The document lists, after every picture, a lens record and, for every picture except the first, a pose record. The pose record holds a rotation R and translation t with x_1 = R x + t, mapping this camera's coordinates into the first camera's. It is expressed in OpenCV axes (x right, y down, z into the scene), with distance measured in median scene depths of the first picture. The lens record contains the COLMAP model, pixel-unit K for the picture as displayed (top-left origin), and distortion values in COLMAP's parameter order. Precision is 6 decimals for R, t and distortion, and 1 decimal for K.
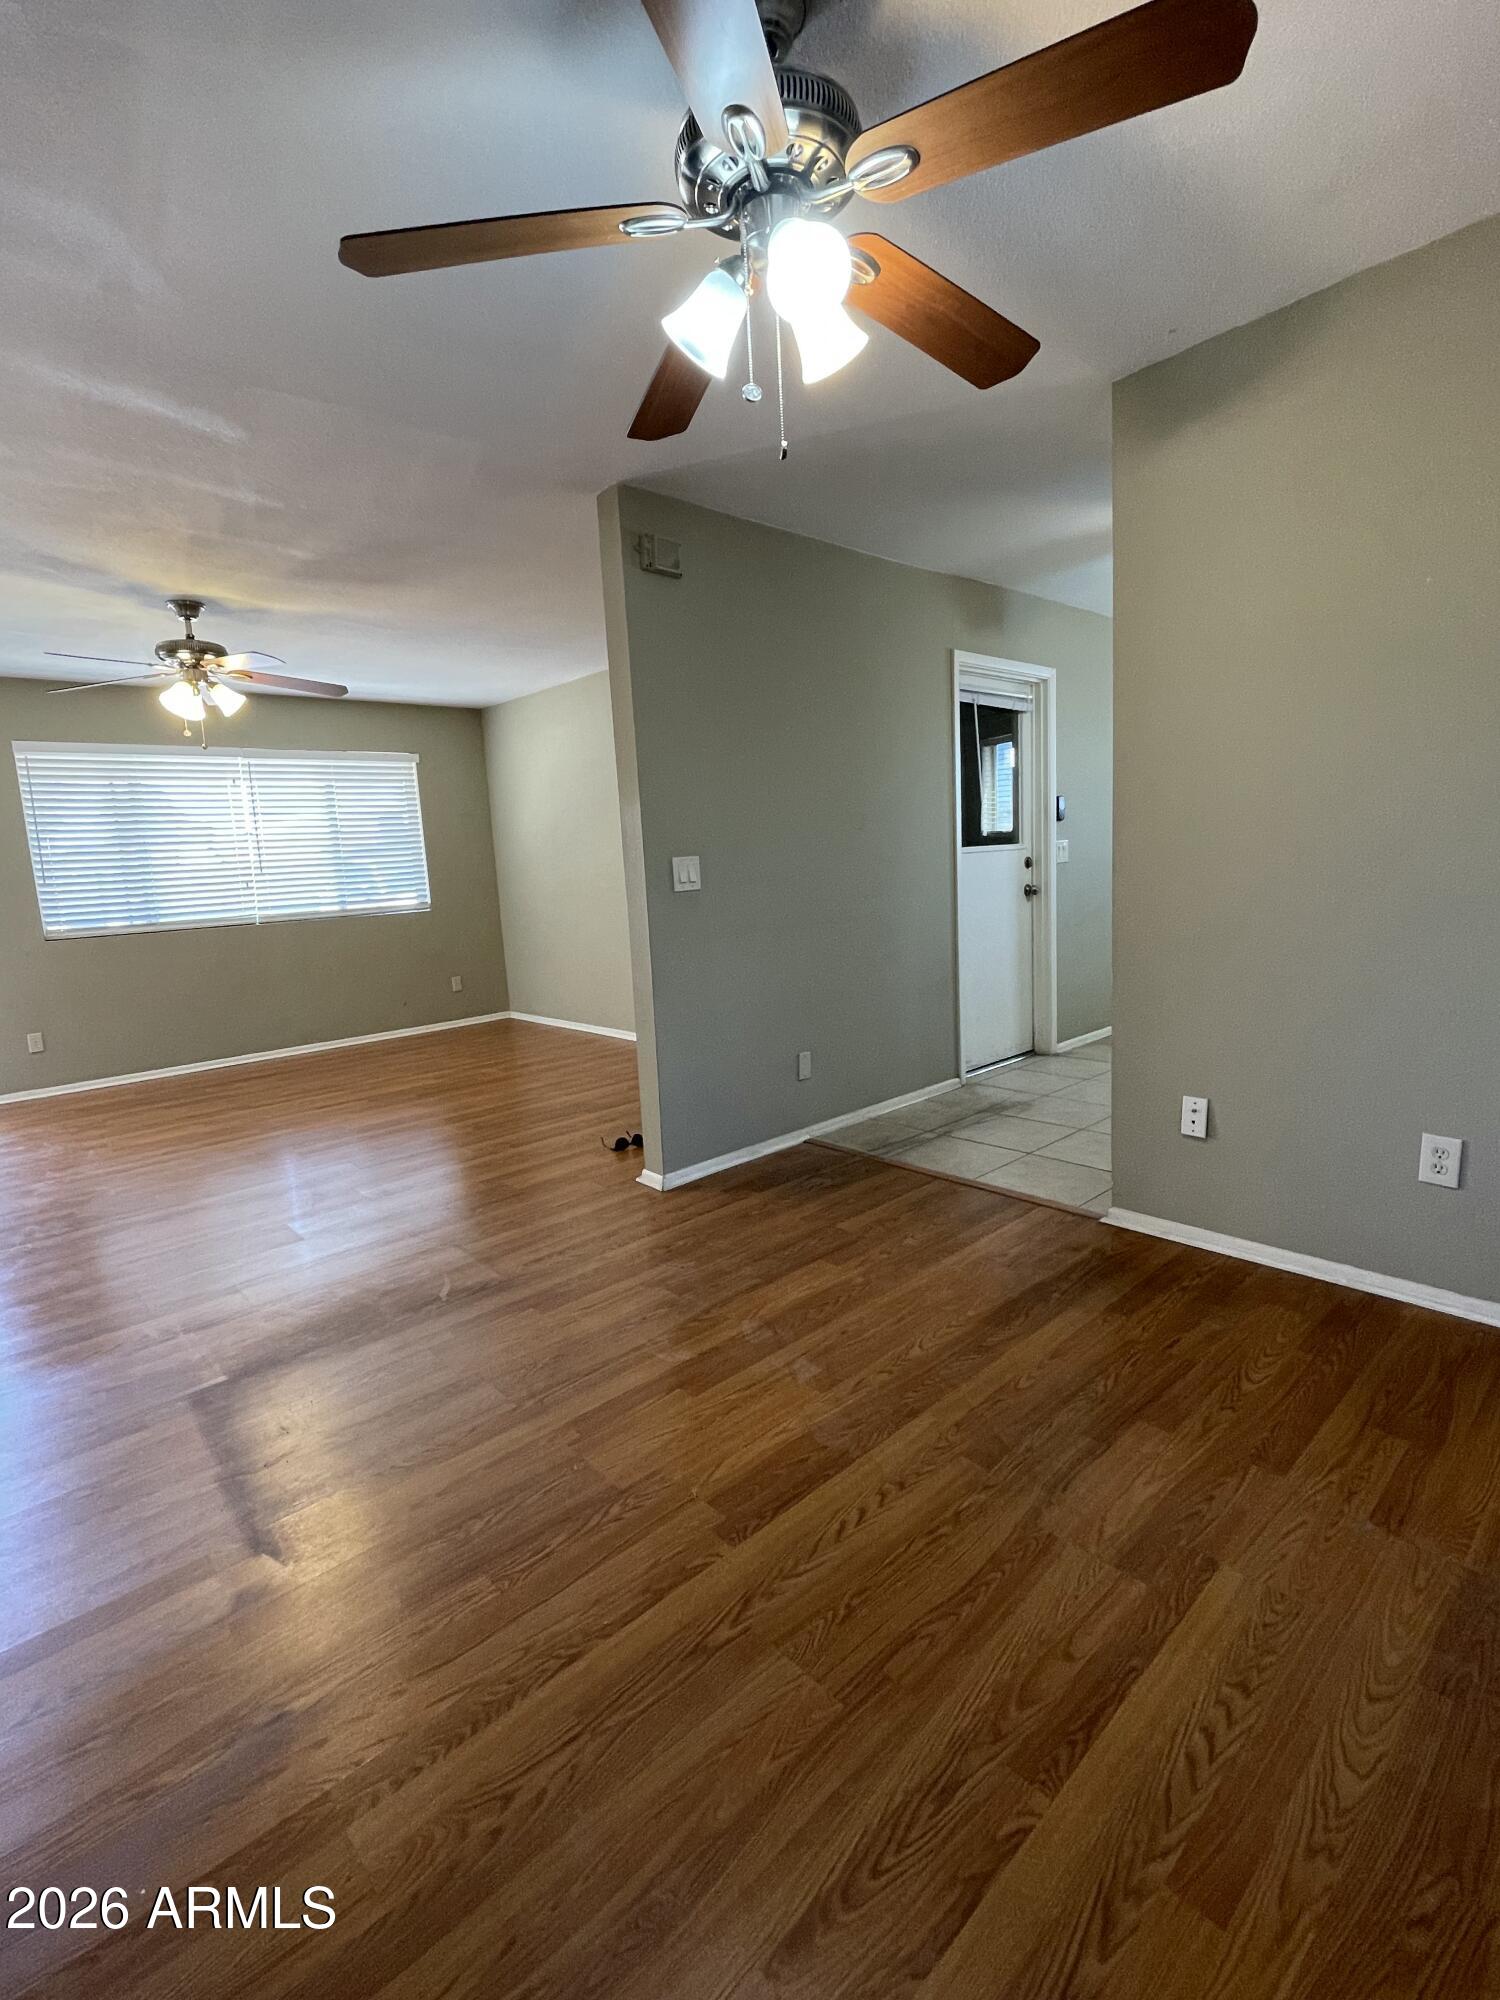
lens RADIAL K [[926.9, 0, 736.4], [0, 926.9, 998.4], [0, 0, 1]] dist [-0.008798, 0.002376]
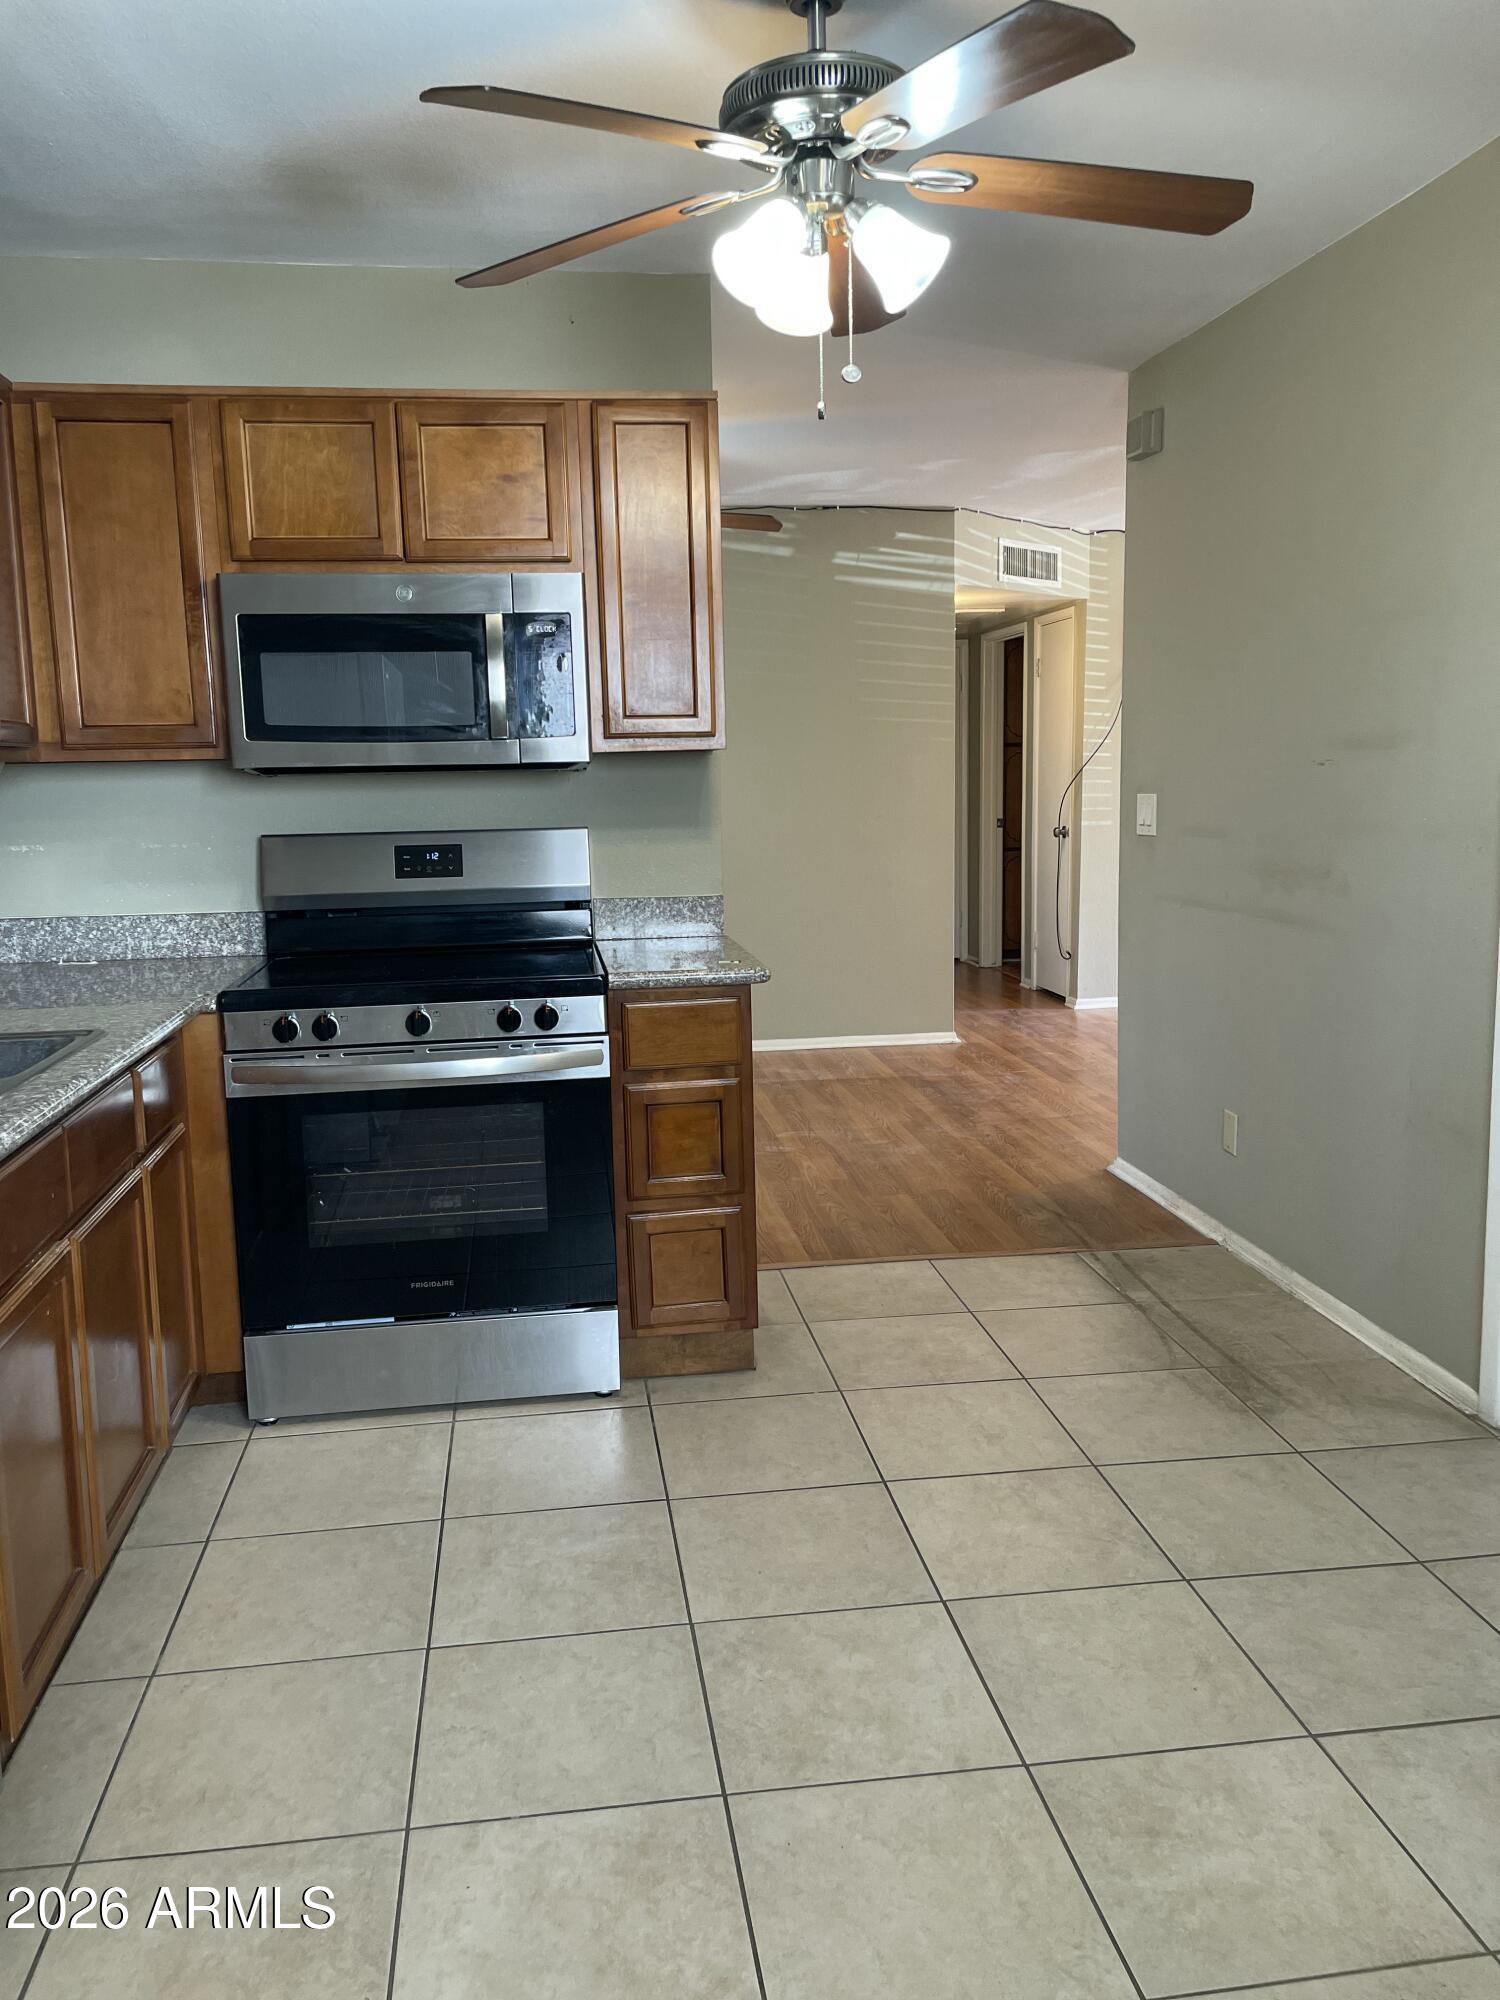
lens RADIAL K [[1518.8, 0, 751.3], [0, 1518.8, 997.7], [0, 0, 1]] dist [-0.000287, -0.000018]
pose [[-0.557318, 0.184216, -0.809606, 1.233996], [-0.078940, 0.958904, 0.272527, -0.312218], [0.826538, 0.215794, -0.519872, 1.420883]]
